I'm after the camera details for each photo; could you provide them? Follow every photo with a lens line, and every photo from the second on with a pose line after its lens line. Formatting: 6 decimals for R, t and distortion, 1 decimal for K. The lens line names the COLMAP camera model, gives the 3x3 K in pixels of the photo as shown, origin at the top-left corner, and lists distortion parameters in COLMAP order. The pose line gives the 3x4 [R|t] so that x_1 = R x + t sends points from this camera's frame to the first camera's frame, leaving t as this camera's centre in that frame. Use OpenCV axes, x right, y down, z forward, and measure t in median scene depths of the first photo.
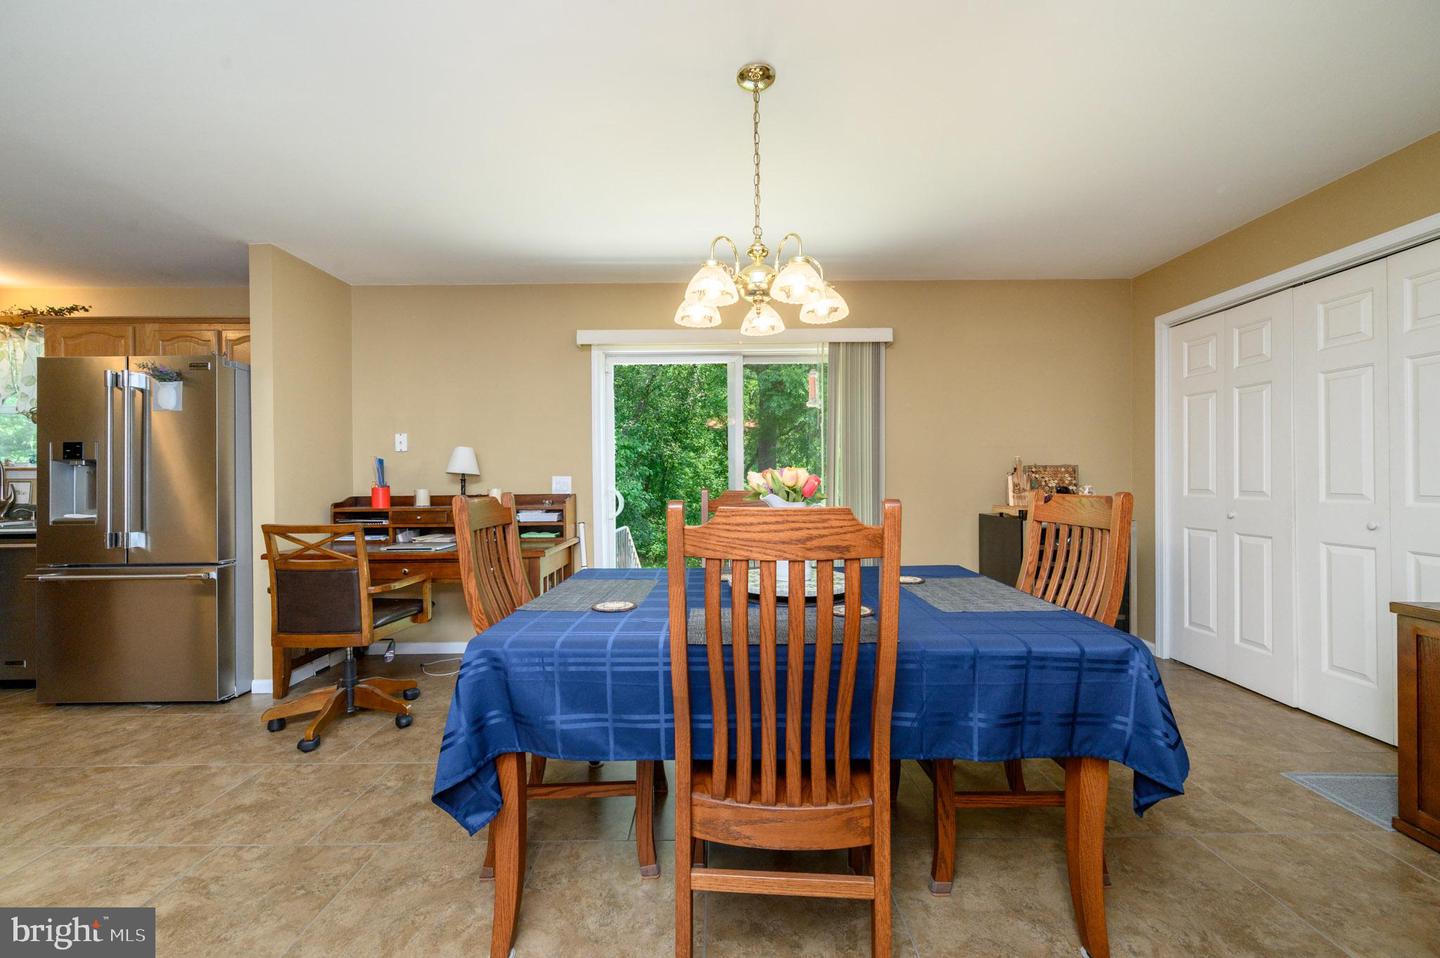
lens RADIAL K [[573.6, 0, 721.8], [0, 573.6, 481.2], [0, 0, 1]] dist [0.002425, 0.001537]
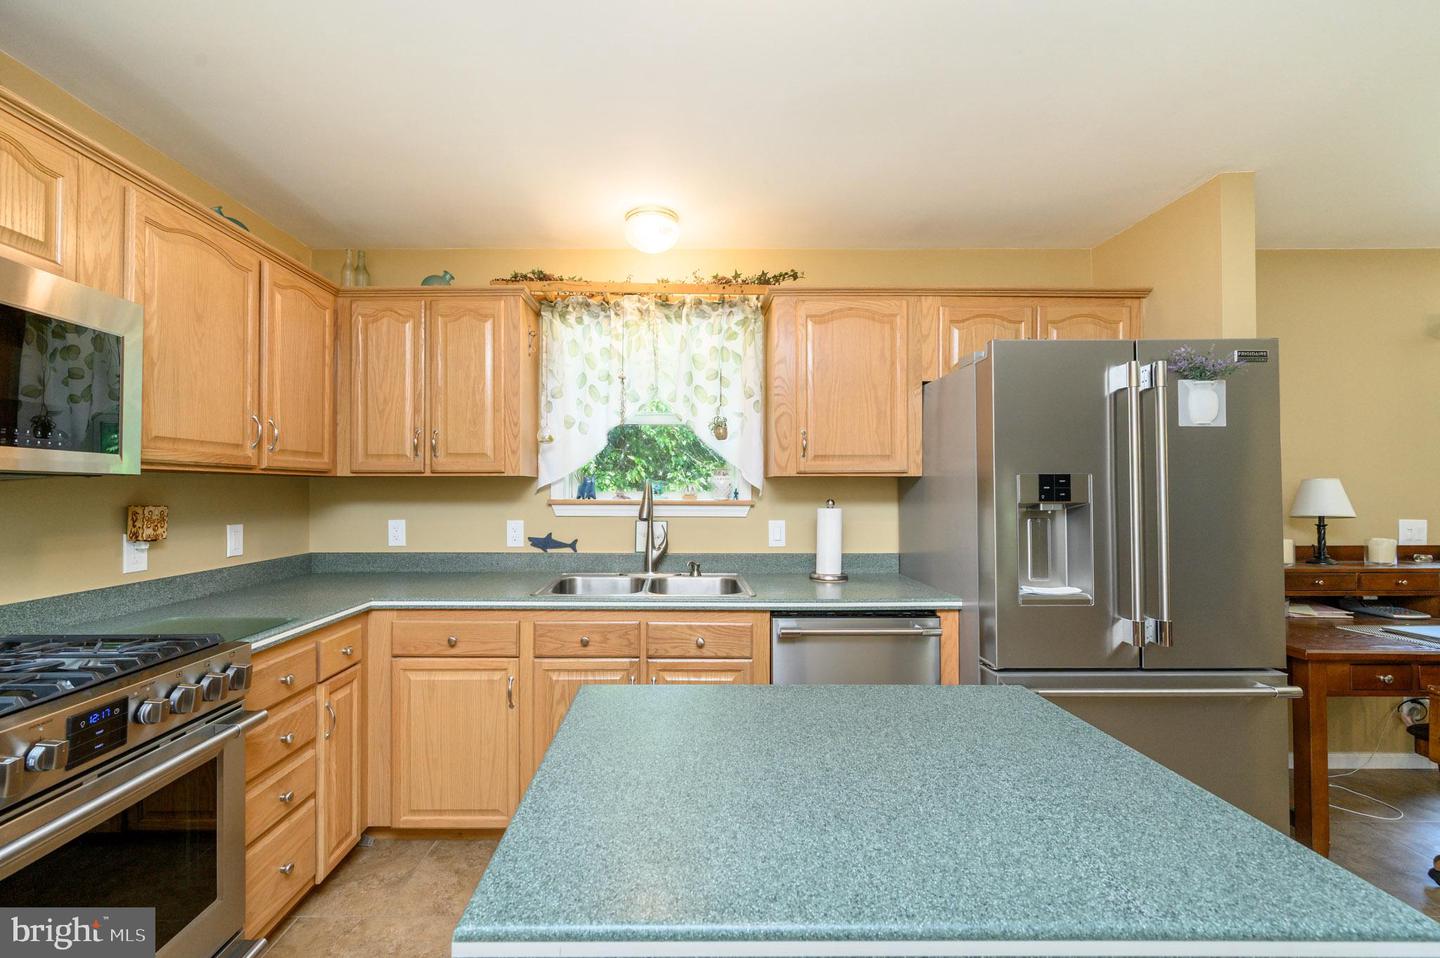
lens RADIAL K [[573.6, 0, 686.7], [0, 573.6, 486.4], [0, 0, 1]] dist [0.002425, 0.001537]
pose [[0.999935, 0.009846, 0.005808, -1.435044], [-0.009806, 0.999928, -0.006923, -0.043419], [-0.005876, 0.006866, 0.999959, 0.354601]]
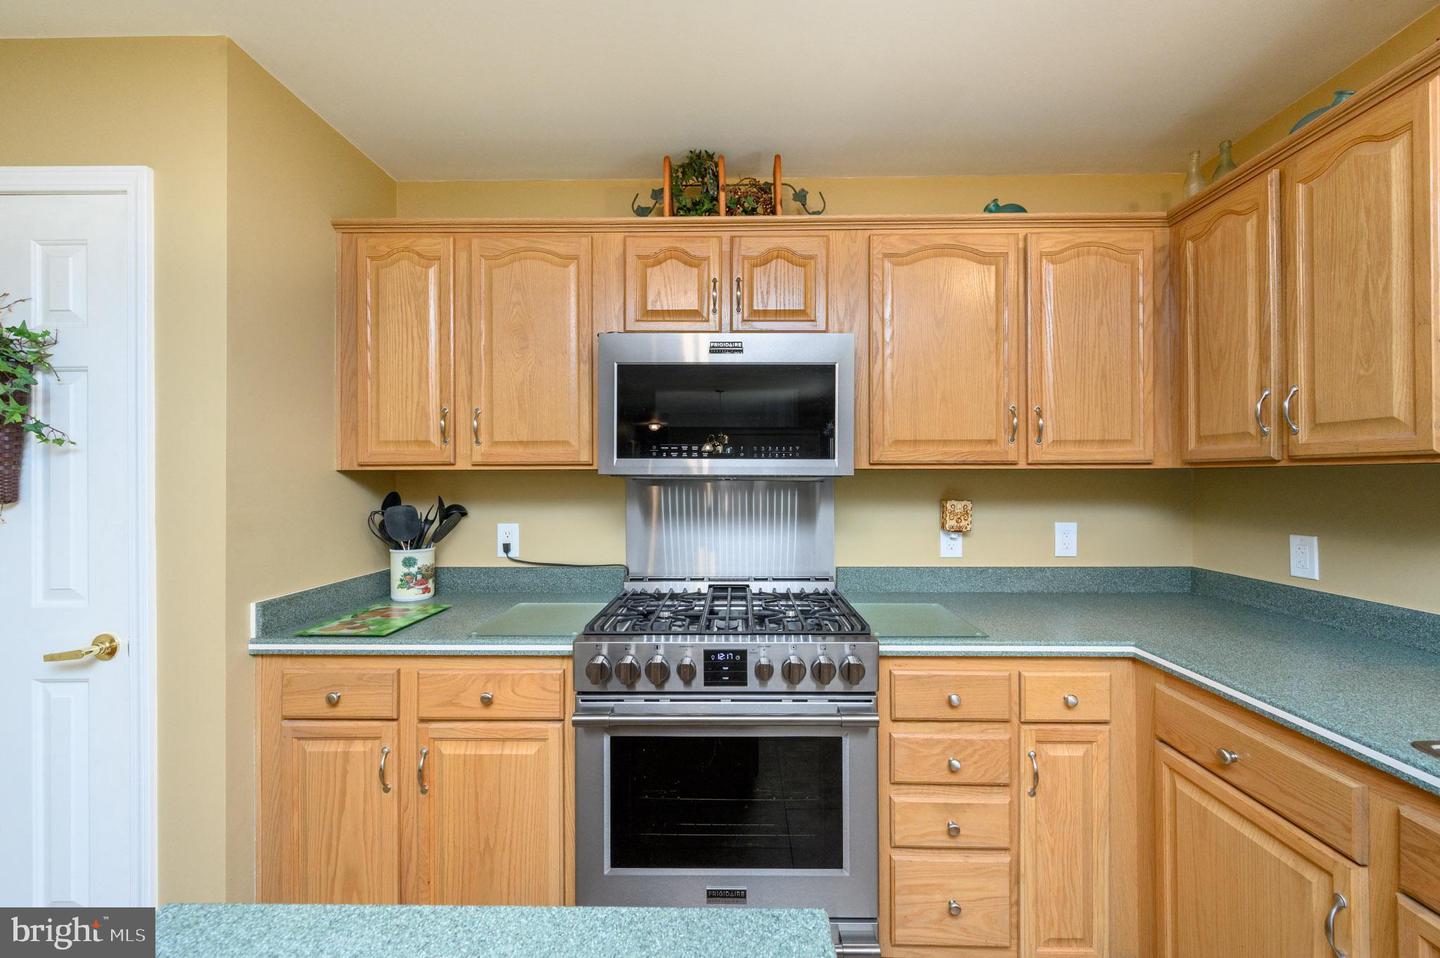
lens RADIAL K [[573.6, 0, 727.0], [0, 573.6, 477.1], [0, 0, 1]] dist [0.002425, 0.001537]
pose [[-0.002918, 0.009628, -0.999949, -1.323893], [-0.000639, 0.999953, 0.009630, -0.054700], [0.999996, 0.000667, -0.002911, 0.686915]]
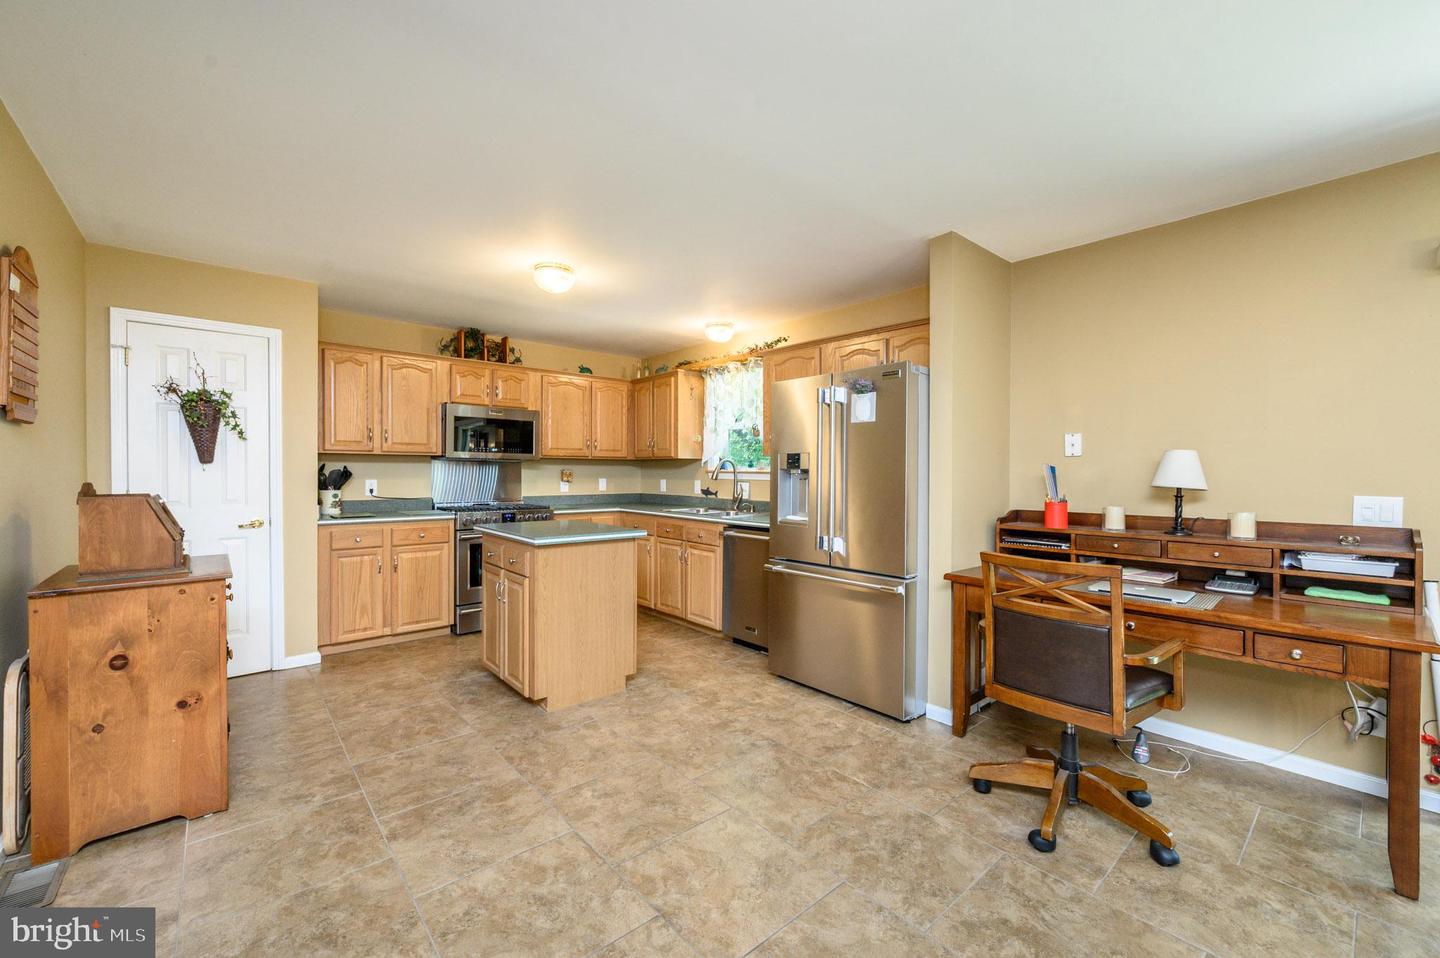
lens RADIAL K [[573.6, 0, 713.6], [0, 573.6, 479.6], [0, 0, 1]] dist [0.002425, 0.001537]
pose [[0.658194, 0.024608, -0.752446, -0.344742], [-0.014297, 0.999694, 0.020187, -0.034383], [0.752713, -0.002530, 0.658344, 0.118497]]
